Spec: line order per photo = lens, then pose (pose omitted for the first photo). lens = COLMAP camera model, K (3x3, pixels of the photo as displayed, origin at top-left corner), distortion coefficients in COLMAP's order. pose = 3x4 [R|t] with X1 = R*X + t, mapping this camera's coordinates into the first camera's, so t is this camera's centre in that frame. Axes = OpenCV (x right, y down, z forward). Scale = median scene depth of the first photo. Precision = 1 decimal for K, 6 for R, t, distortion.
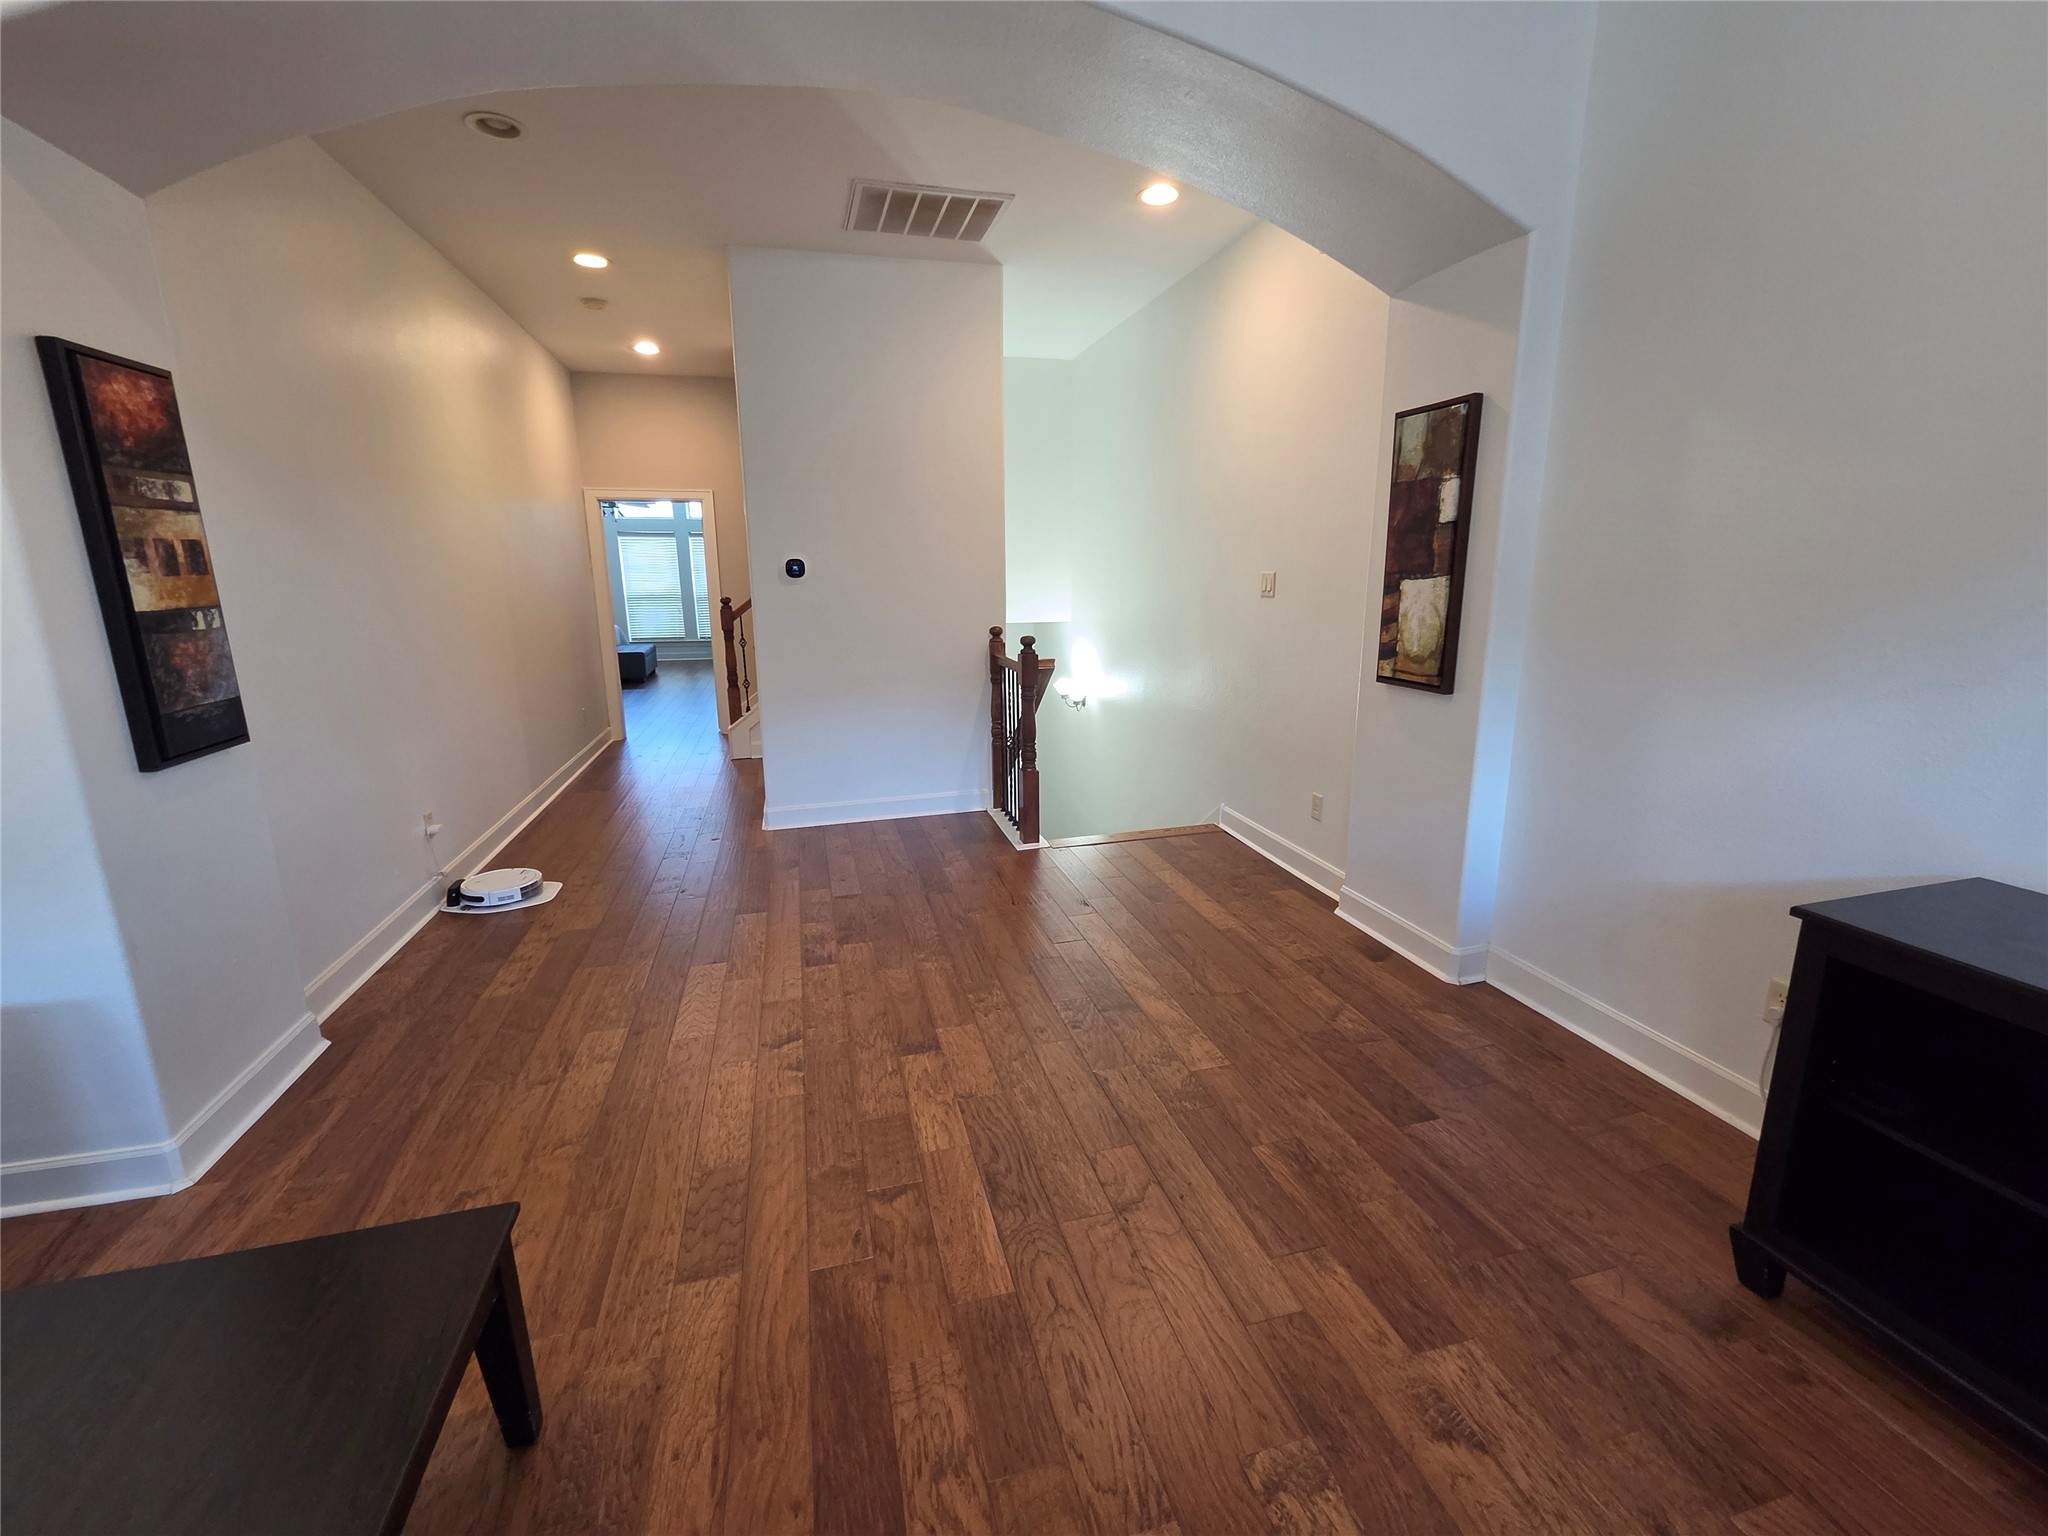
lens RADIAL K [[844.9, 0, 1024.2], [0, 844.9, 741.8], [0, 0, 1]] dist [-0.001104, -0.000402]
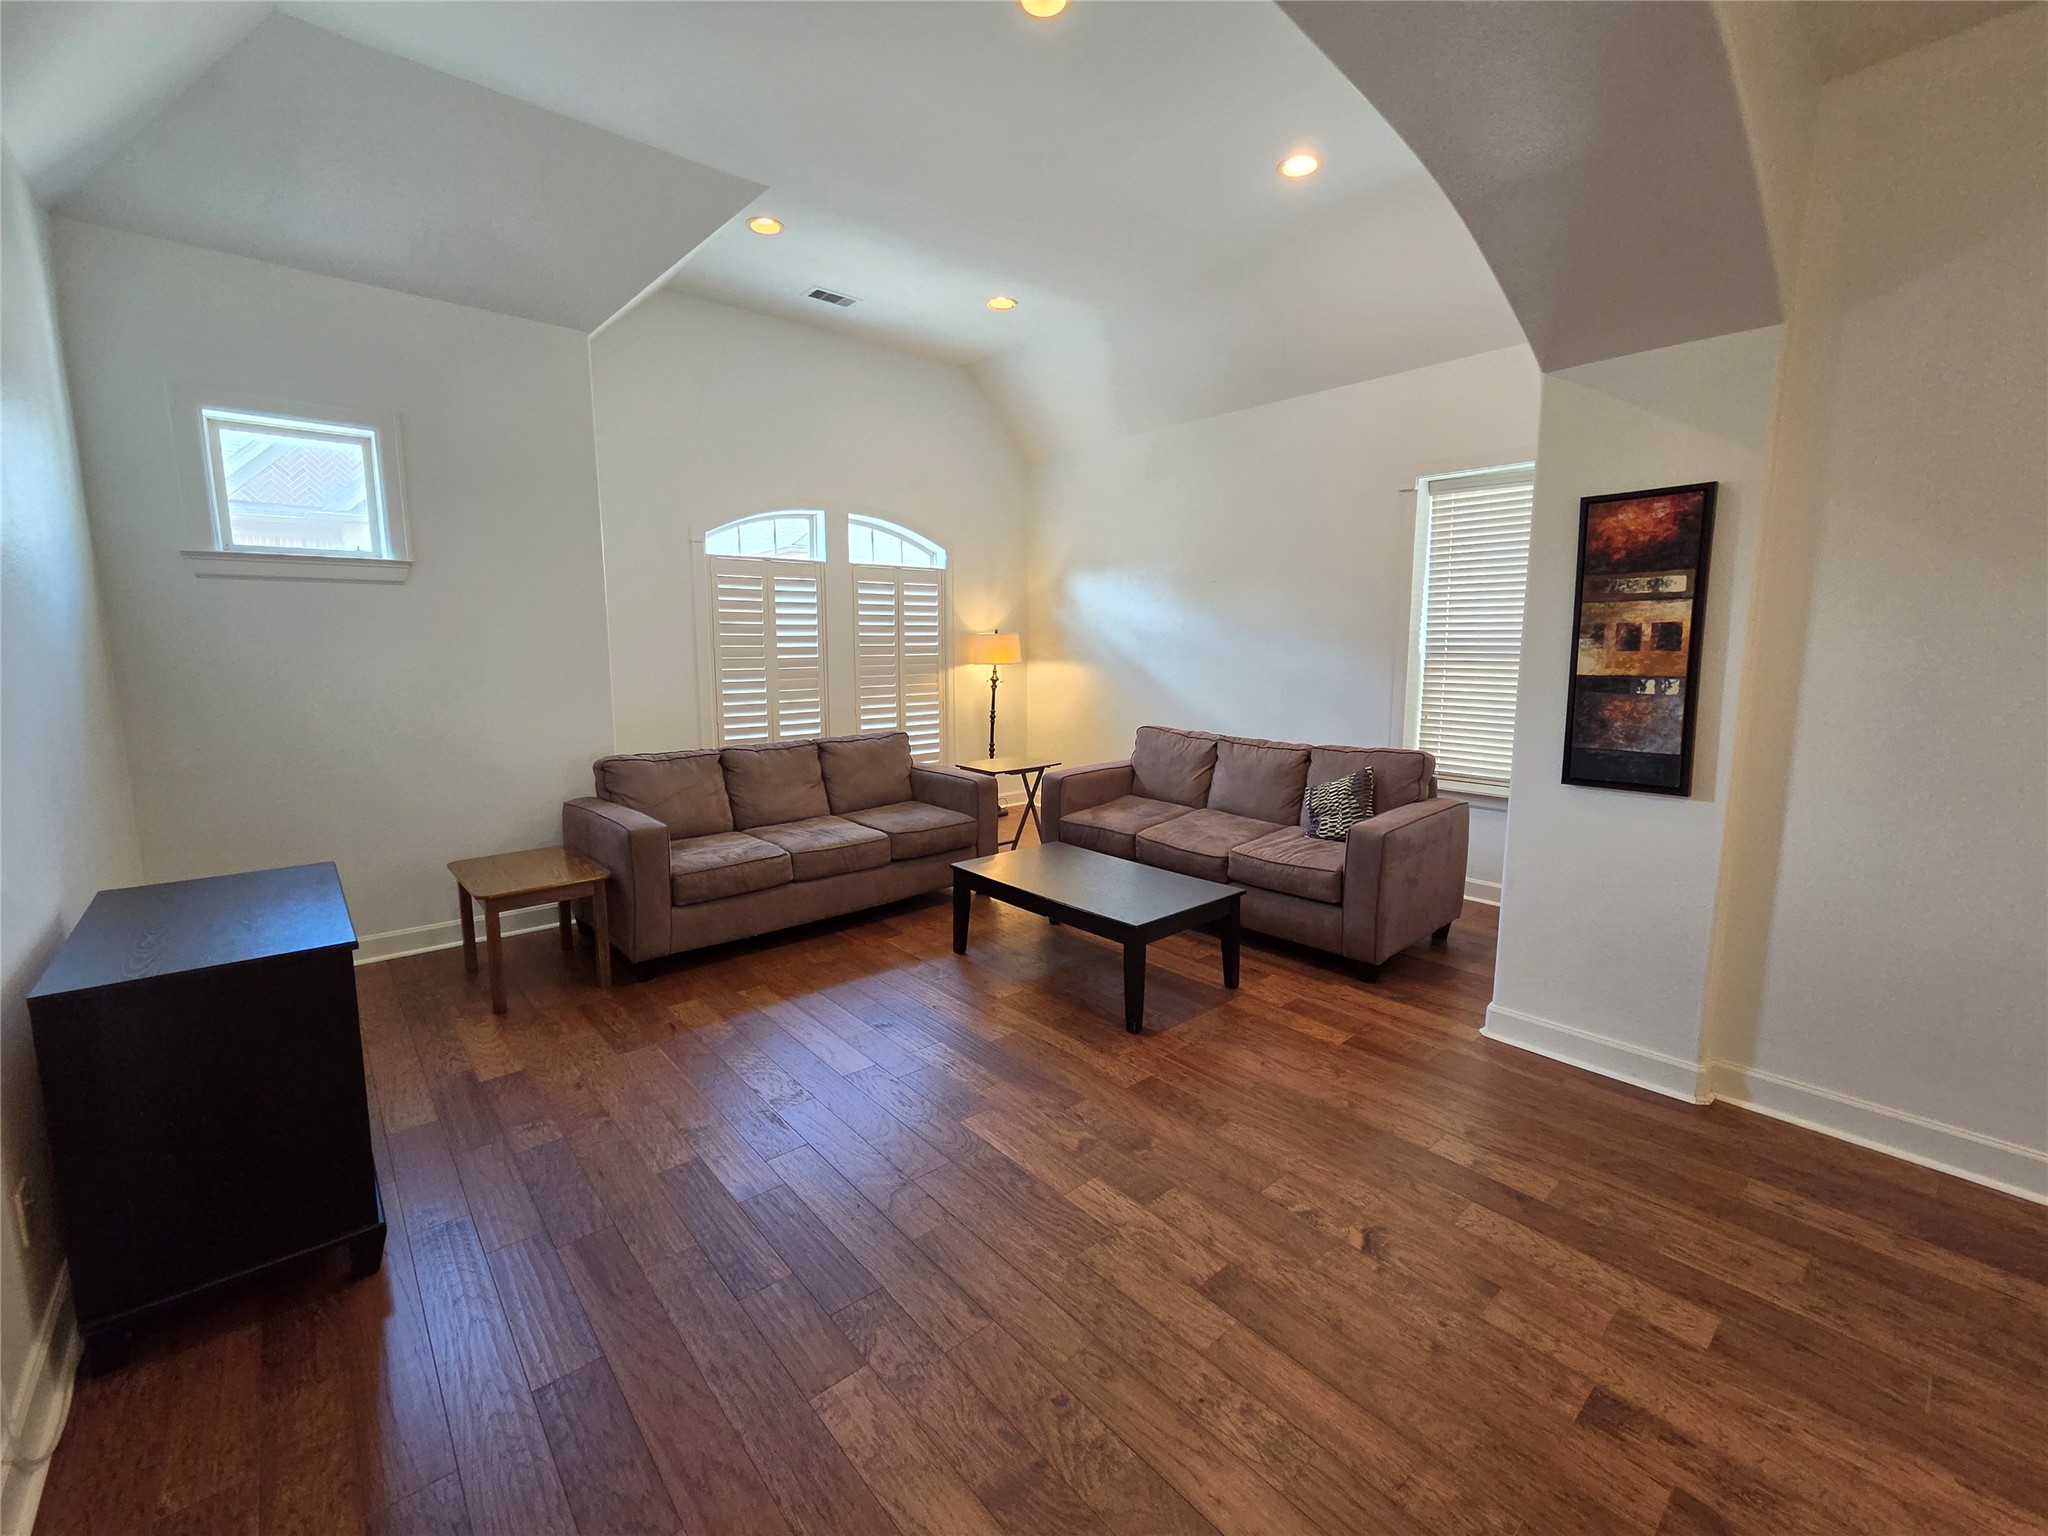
lens RADIAL K [[844.9, 0, 1024.2], [0, 844.9, 741.8], [0, 0, 1]] dist [-0.001104, -0.000402]
pose [[-0.897455, 0.066301, -0.436095, 0.313891], [-0.077301, 0.949702, 0.303466, -0.295919], [0.434280, 0.306057, -0.847189, 1.330738]]
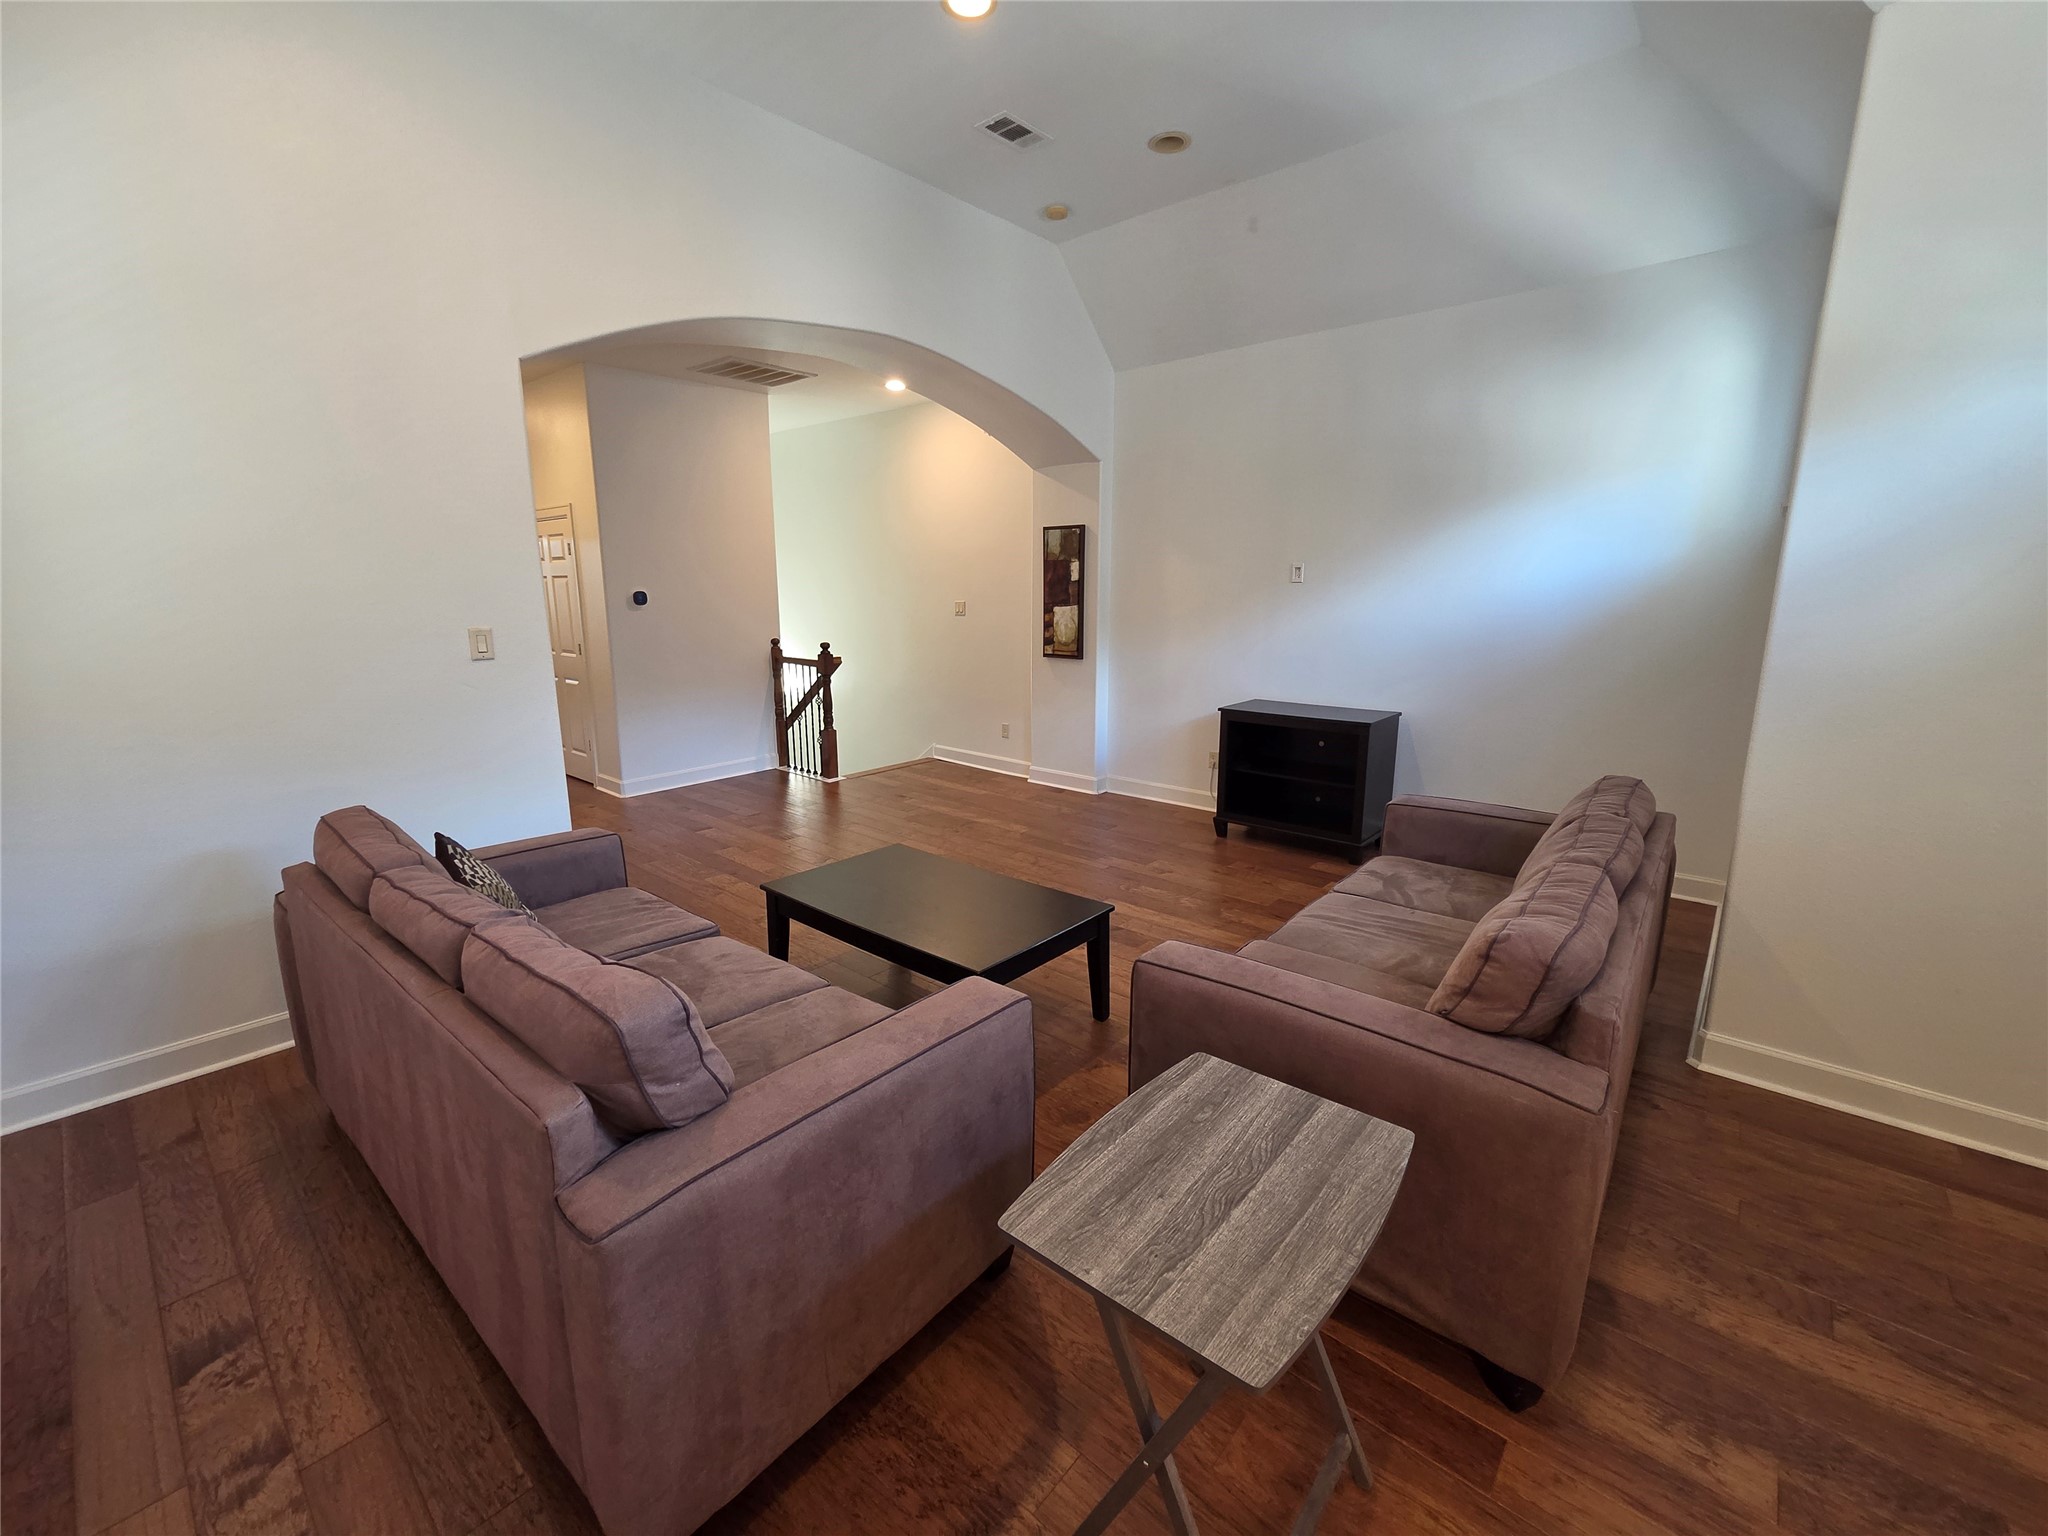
lens RADIAL K [[844.9, 0, 1024.2], [0, 844.9, 741.8], [0, 0, 1]] dist [-0.001104, -0.000402]
pose [[0.825673, -0.093662, 0.556320, -0.882955], [0.105672, 0.994345, 0.010572, 0.121077], [-0.554164, 0.050058, 0.830901, -0.741340]]
